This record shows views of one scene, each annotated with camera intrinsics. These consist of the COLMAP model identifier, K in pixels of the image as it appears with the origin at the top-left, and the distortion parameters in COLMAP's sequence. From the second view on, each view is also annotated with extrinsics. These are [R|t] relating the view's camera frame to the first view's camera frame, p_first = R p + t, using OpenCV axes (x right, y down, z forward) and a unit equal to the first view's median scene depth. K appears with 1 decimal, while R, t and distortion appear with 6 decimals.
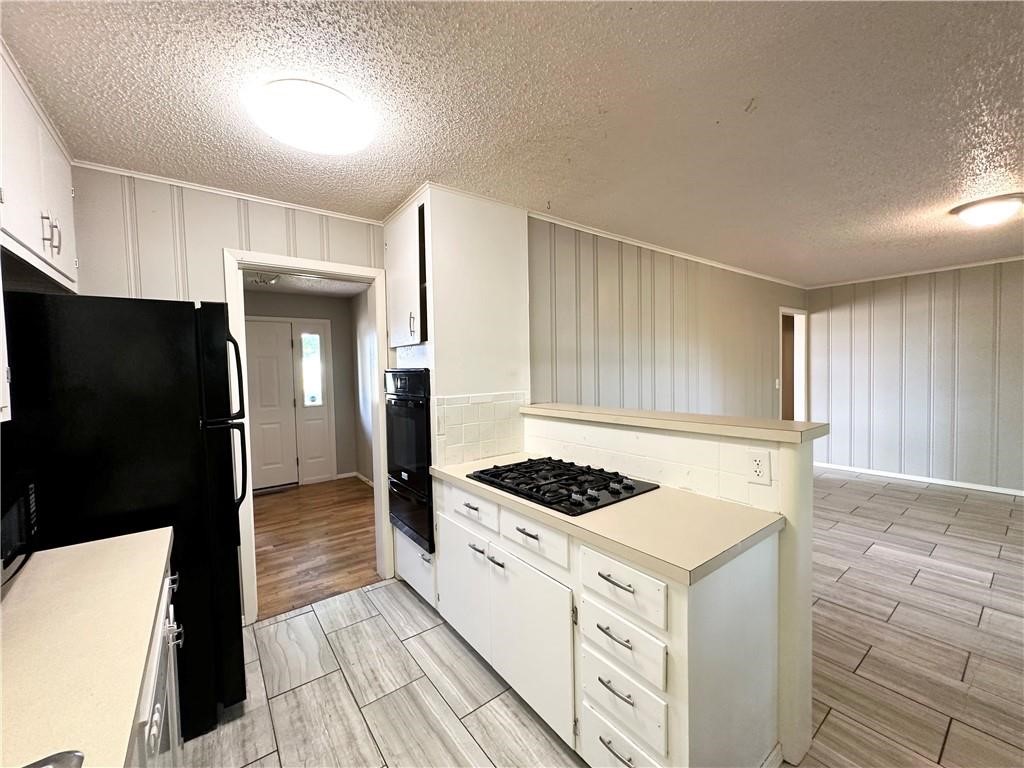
lens RADIAL K [[409.6, 0, 512.0], [0, 409.6, 384.0], [0, 0, 1]] dist [-0.002435, 0.000662]
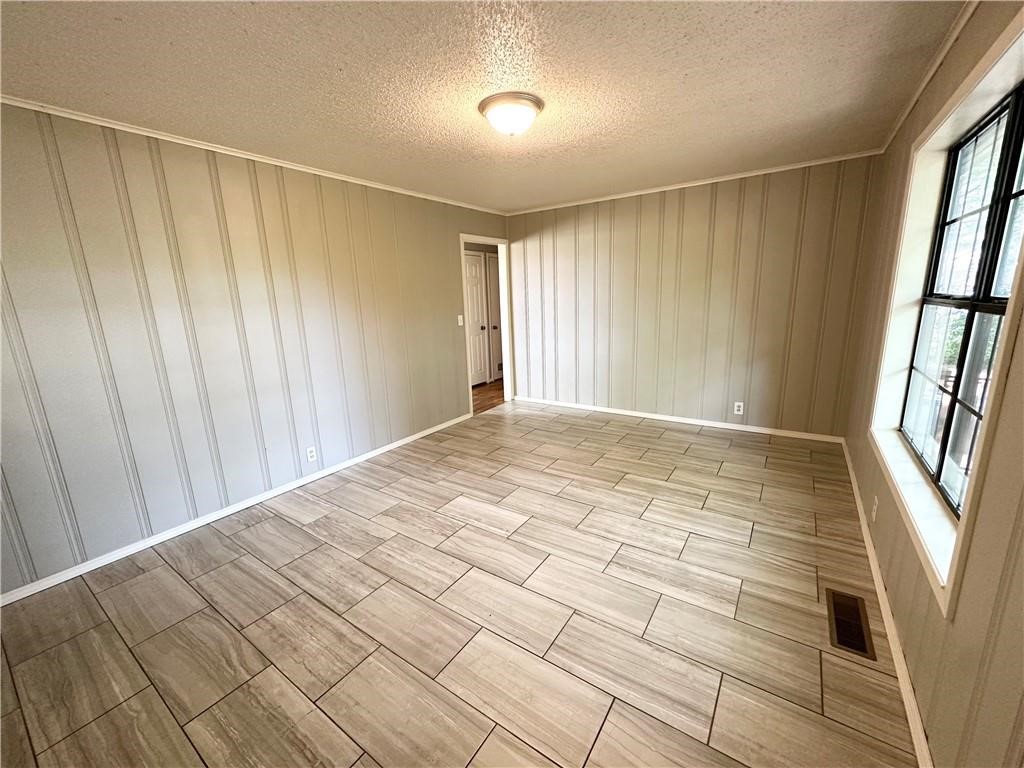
lens RADIAL K [[409.6, 0, 512.0], [0, 409.6, 384.0], [0, 0, 1]] dist [-0.002435, 0.000662]
pose [[0.947765, -0.073343, 0.310422, 1.052872], [0.020012, 0.984961, 0.171615, -0.032114], [-0.318341, -0.156439, 0.934979, 0.170002]]
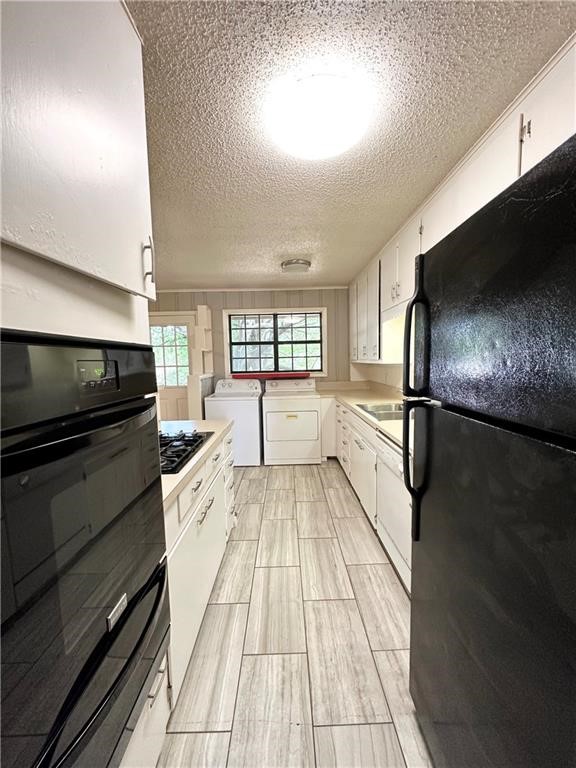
lens RADIAL K [[307.2, 0, 288.0], [0, 307.2, 384.0], [0, 0, 1]] dist [-0.002435, 0.000662]
pose [[-0.803503, -0.005946, 0.595270, -0.658068], [0.063649, 0.993360, 0.095837, -0.012876], [-0.591888, 0.114894, -0.797790, 1.289216]]
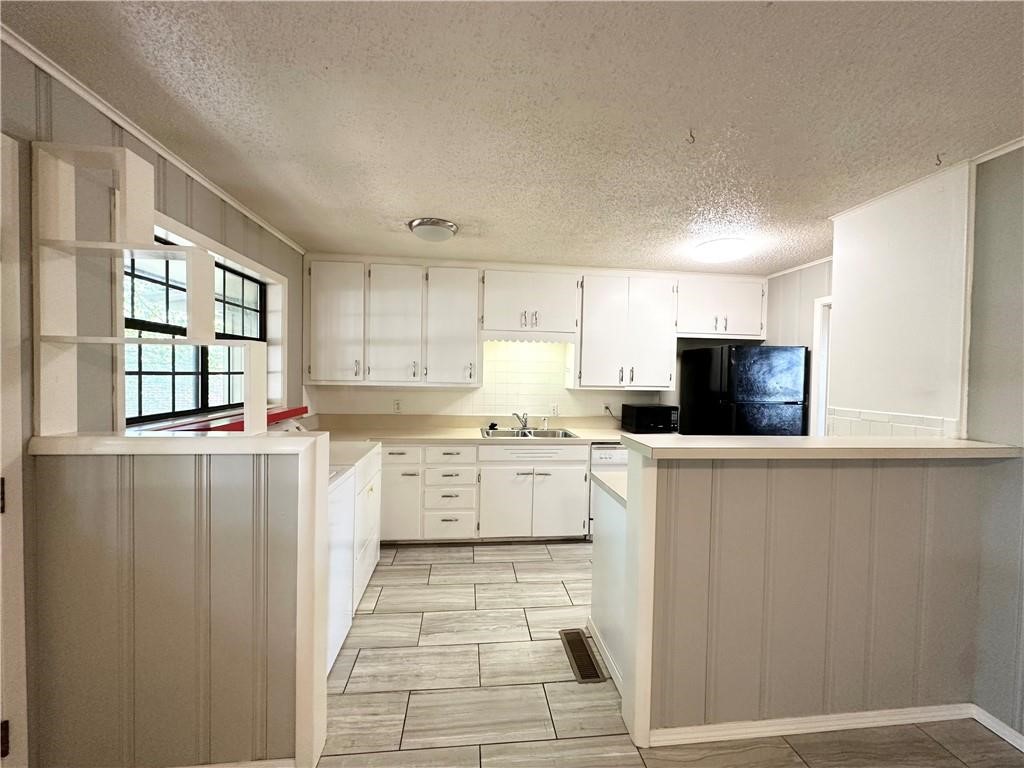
lens RADIAL K [[409.6, 0, 512.0], [0, 409.6, 384.0], [0, 0, 1]] dist [-0.002435, 0.000662]
pose [[-0.507760, 0.038219, -0.860650, 1.224870], [-0.033807, 0.997362, 0.064235, -0.063924], [0.860835, 0.061712, -0.505129, 0.836633]]
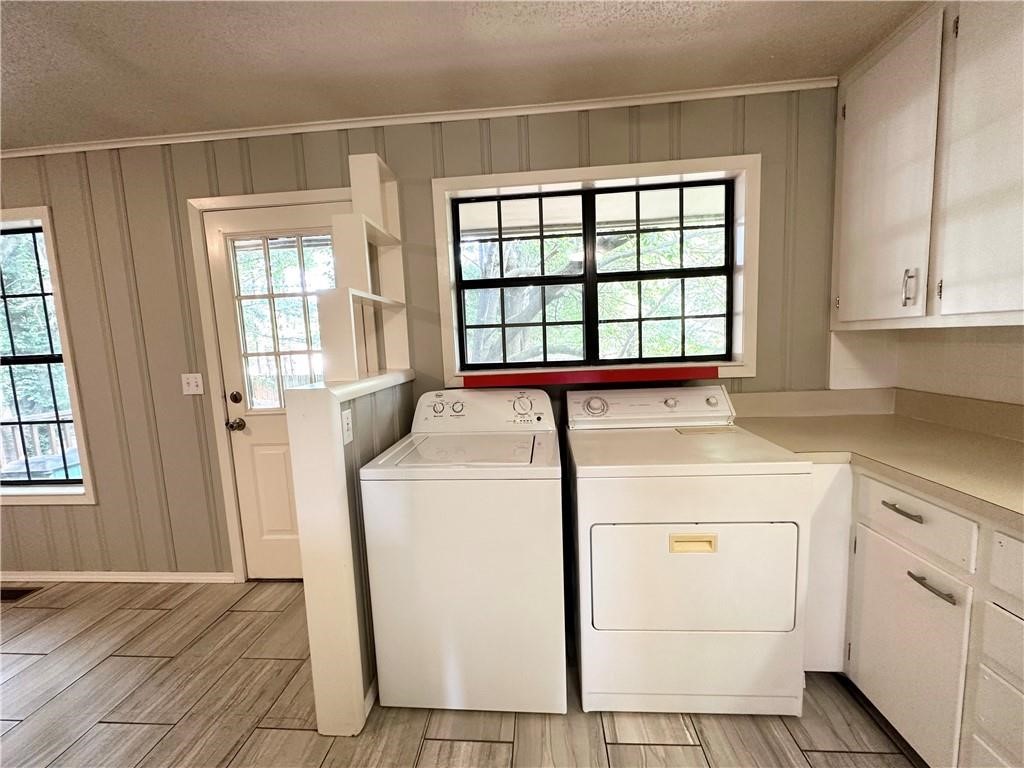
lens RADIAL K [[409.6, 0, 512.0], [0, 409.6, 384.0], [0, 0, 1]] dist [-0.002435, 0.000662]
pose [[-0.750434, -0.013321, 0.660811, 0.193878], [0.084349, 0.989692, 0.115740, 0.022345], [-0.655541, 0.142594, -0.741575, 0.461520]]
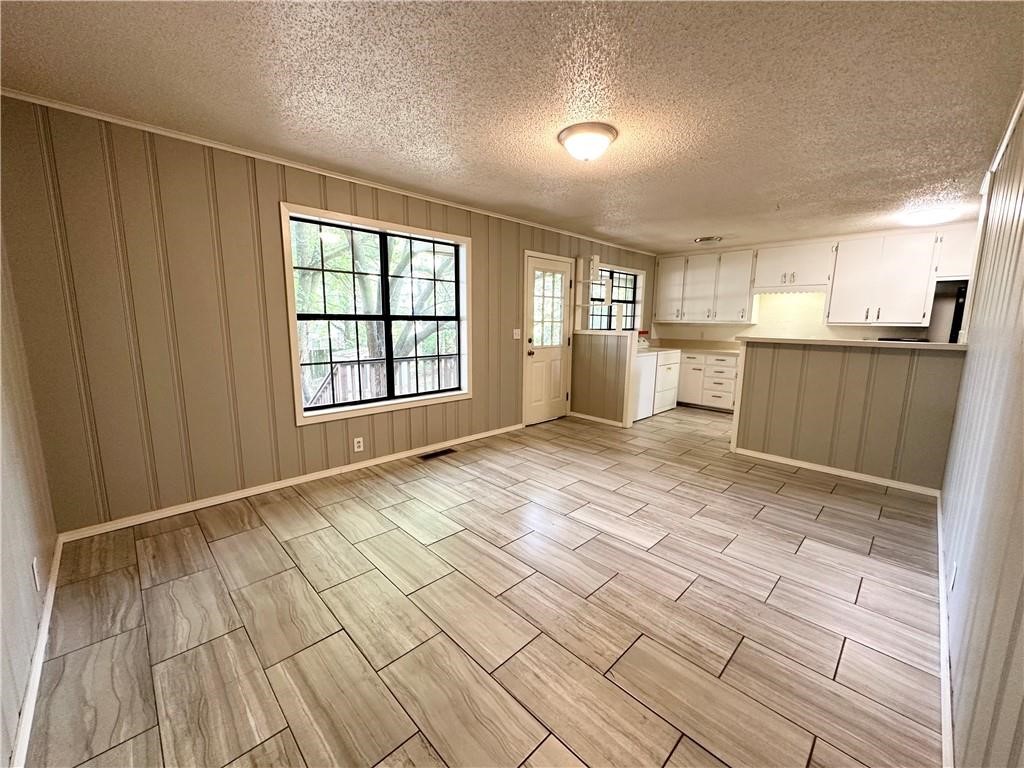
lens RADIAL K [[409.6, 0, 512.0], [0, 409.6, 384.0], [0, 0, 1]] dist [-0.002435, 0.000662]
pose [[-0.991041, 0.036183, -0.128562, 1.784260], [0.011071, 0.981546, 0.190903, -0.082393], [0.133097, 0.187770, -0.973154, 2.402915]]
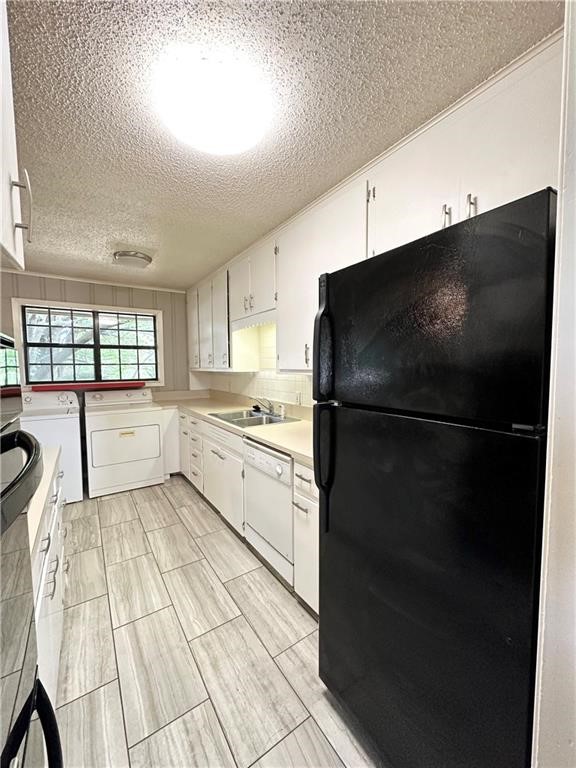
lens RADIAL K [[307.2, 0, 288.0], [0, 307.2, 384.0], [0, 0, 1]] dist [-0.002435, 0.000662]
pose [[-0.998147, 0.028715, 0.053657, -0.496691], [0.033773, 0.994819, 0.095888, -0.015521], [-0.050625, 0.097522, -0.993945, 1.317836]]
